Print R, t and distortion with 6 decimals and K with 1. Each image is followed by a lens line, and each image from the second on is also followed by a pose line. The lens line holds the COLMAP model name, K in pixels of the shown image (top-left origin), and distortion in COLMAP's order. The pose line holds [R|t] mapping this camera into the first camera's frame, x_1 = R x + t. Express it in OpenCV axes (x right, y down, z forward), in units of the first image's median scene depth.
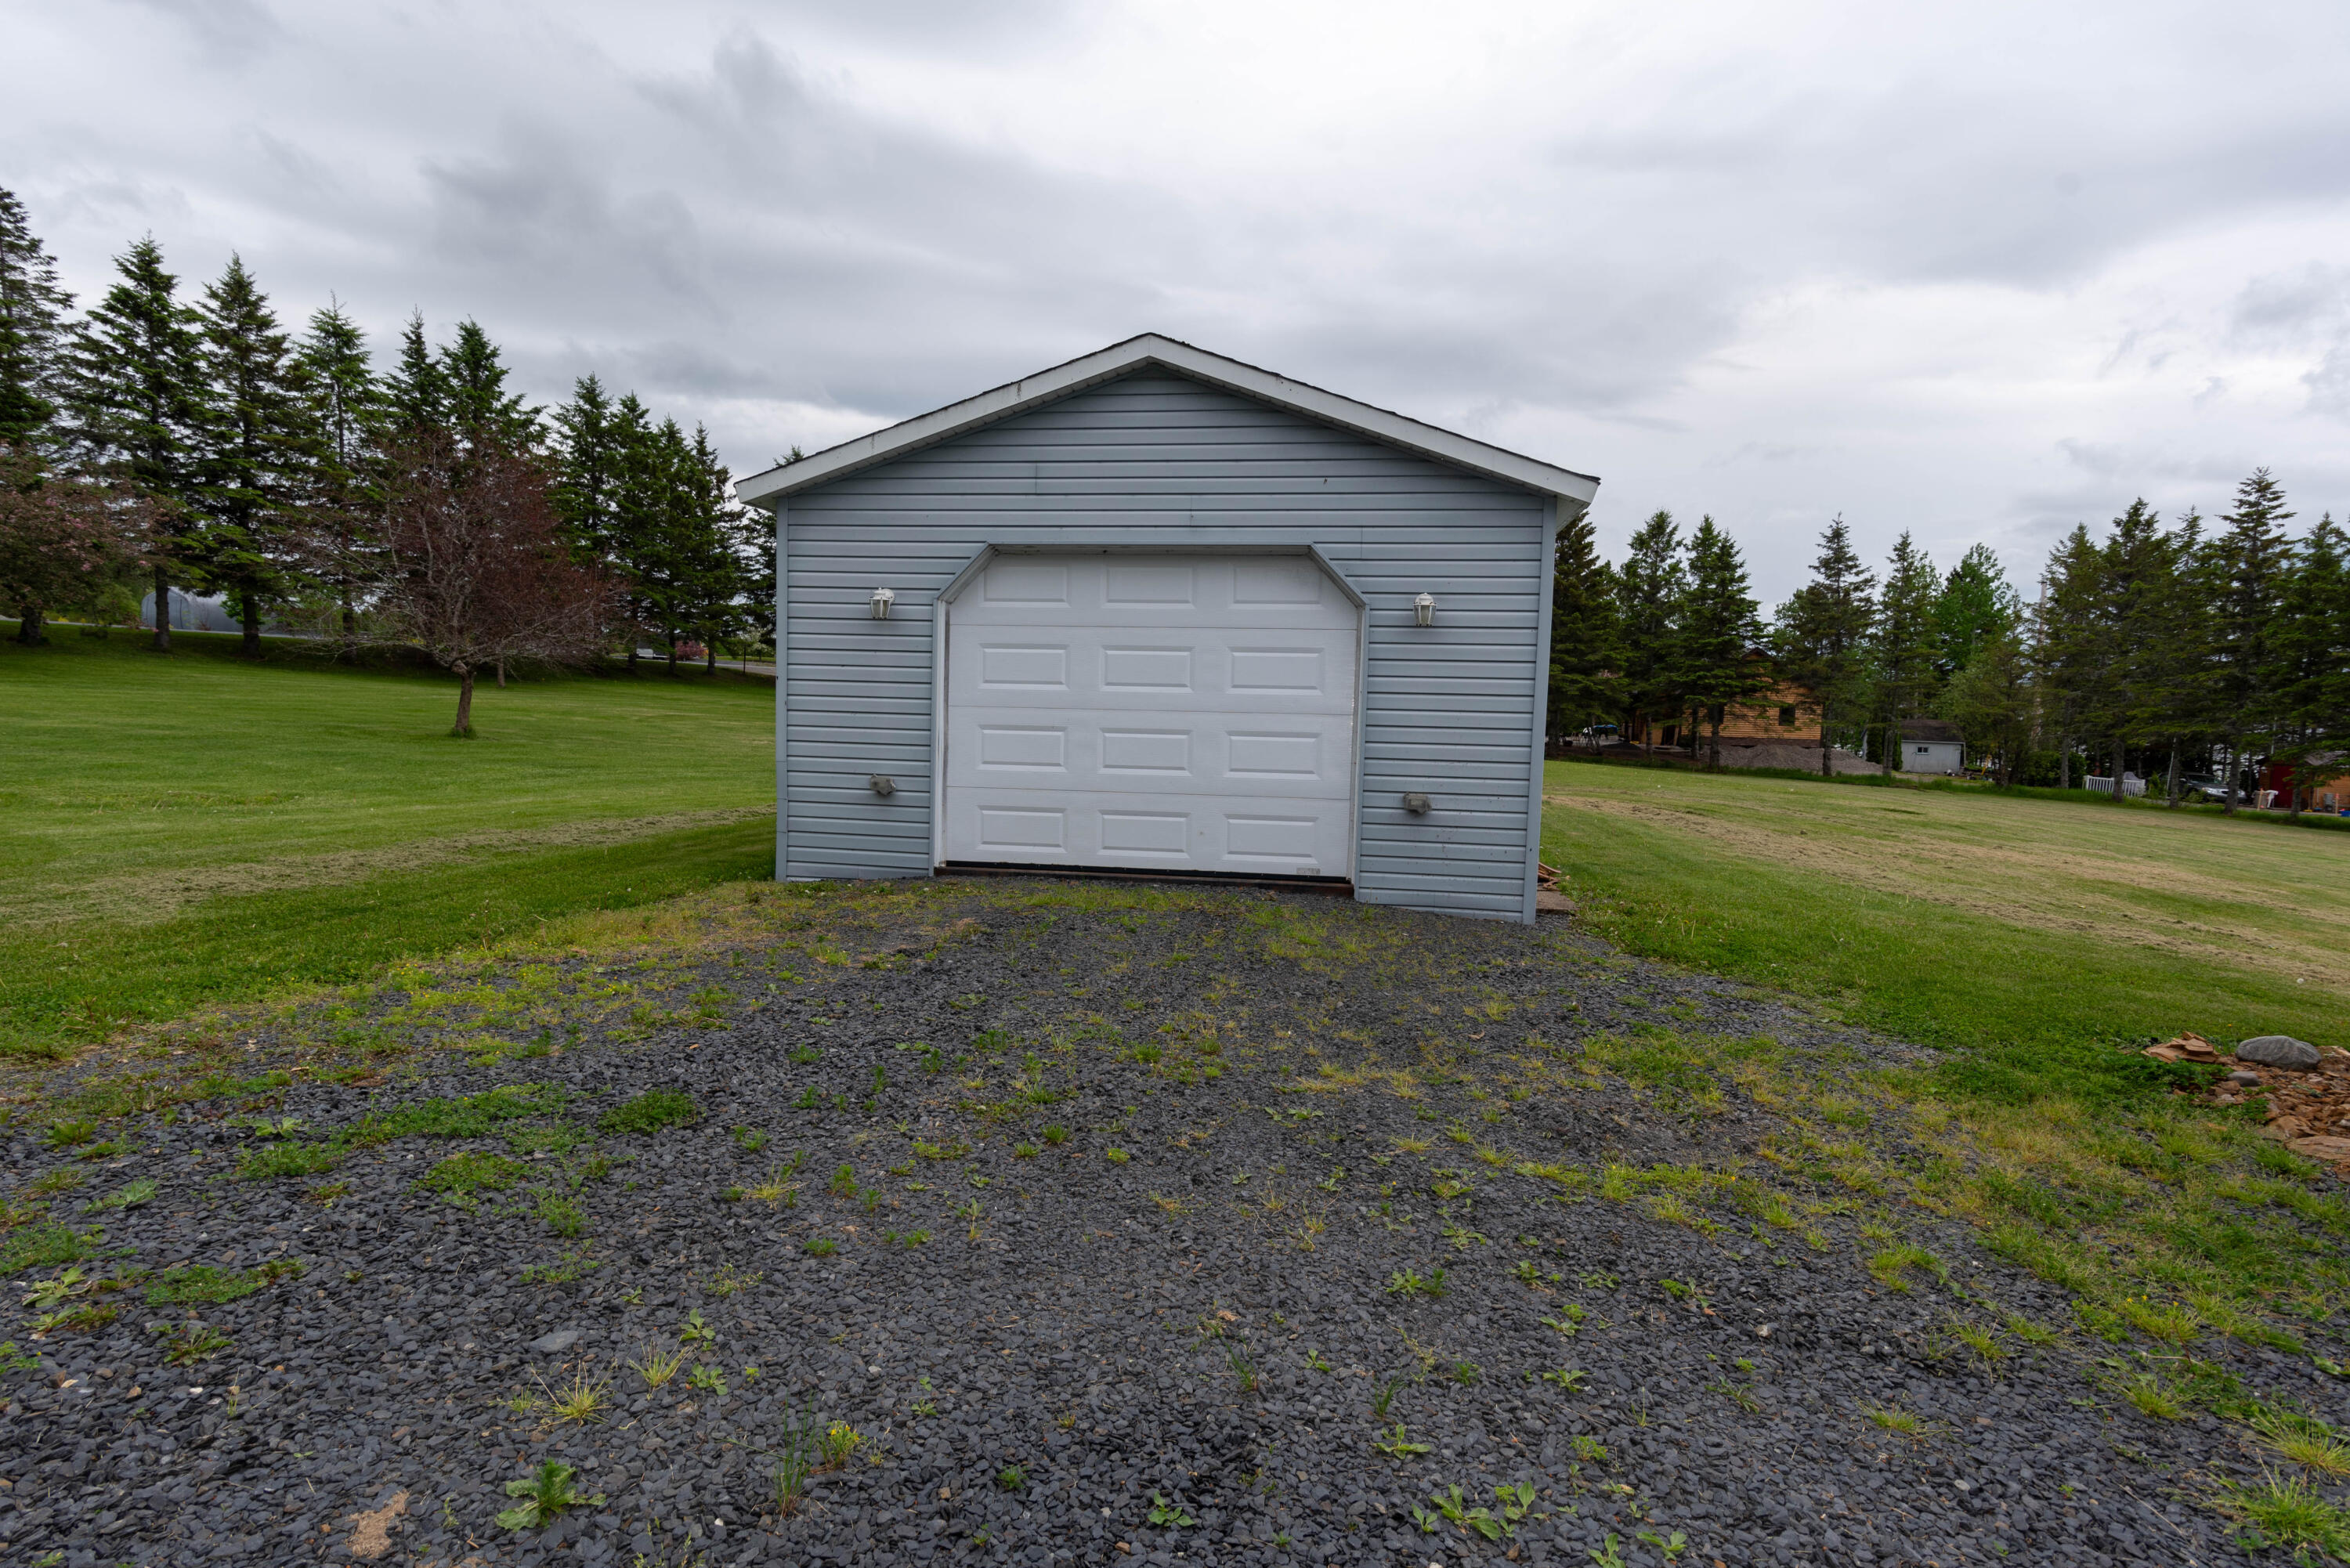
lens RADIAL K [[1221.9, 0, 1175.0], [0, 1221.9, 784.0], [0, 0, 1]] dist [0.001575, 0.000400]
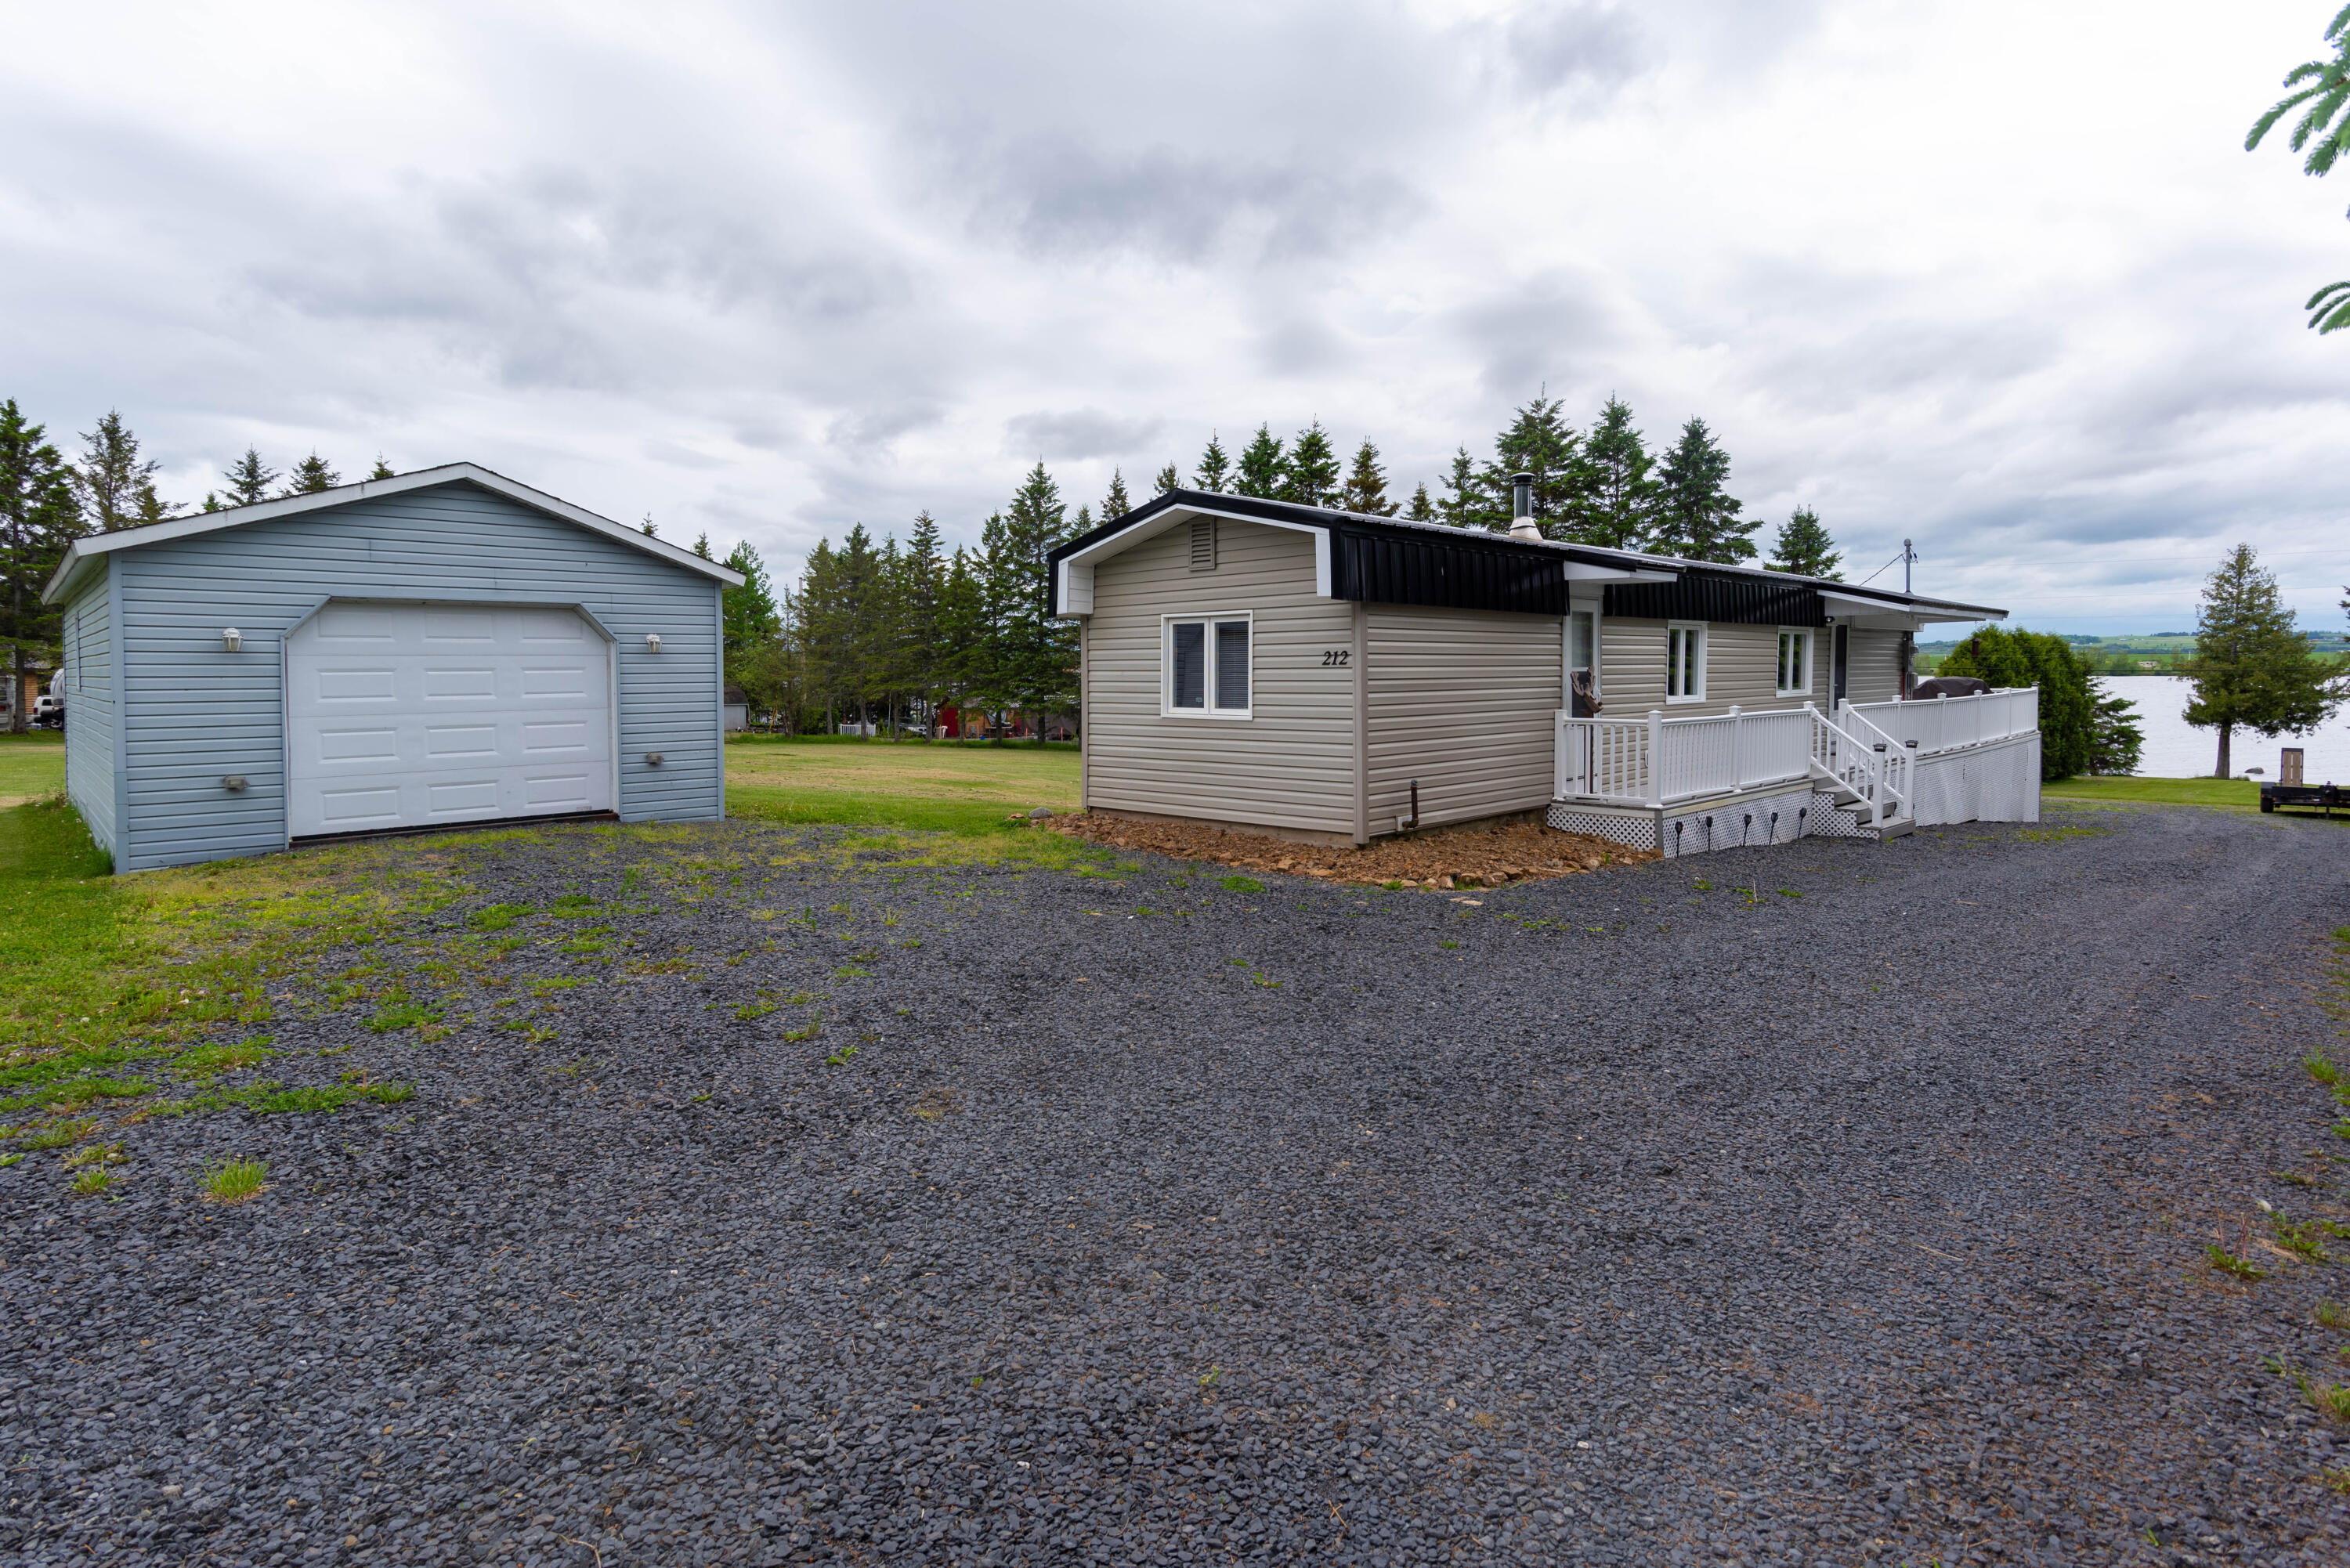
lens RADIAL K [[1221.9, 0, 1175.0], [0, 1221.9, 784.0], [0, 0, 1]] dist [0.001575, 0.000400]
pose [[0.591766, -0.102733, 0.799537, -0.672133], [0.082769, 0.994347, 0.066504, -0.001532], [-0.801849, 0.026822, 0.596924, -0.531029]]
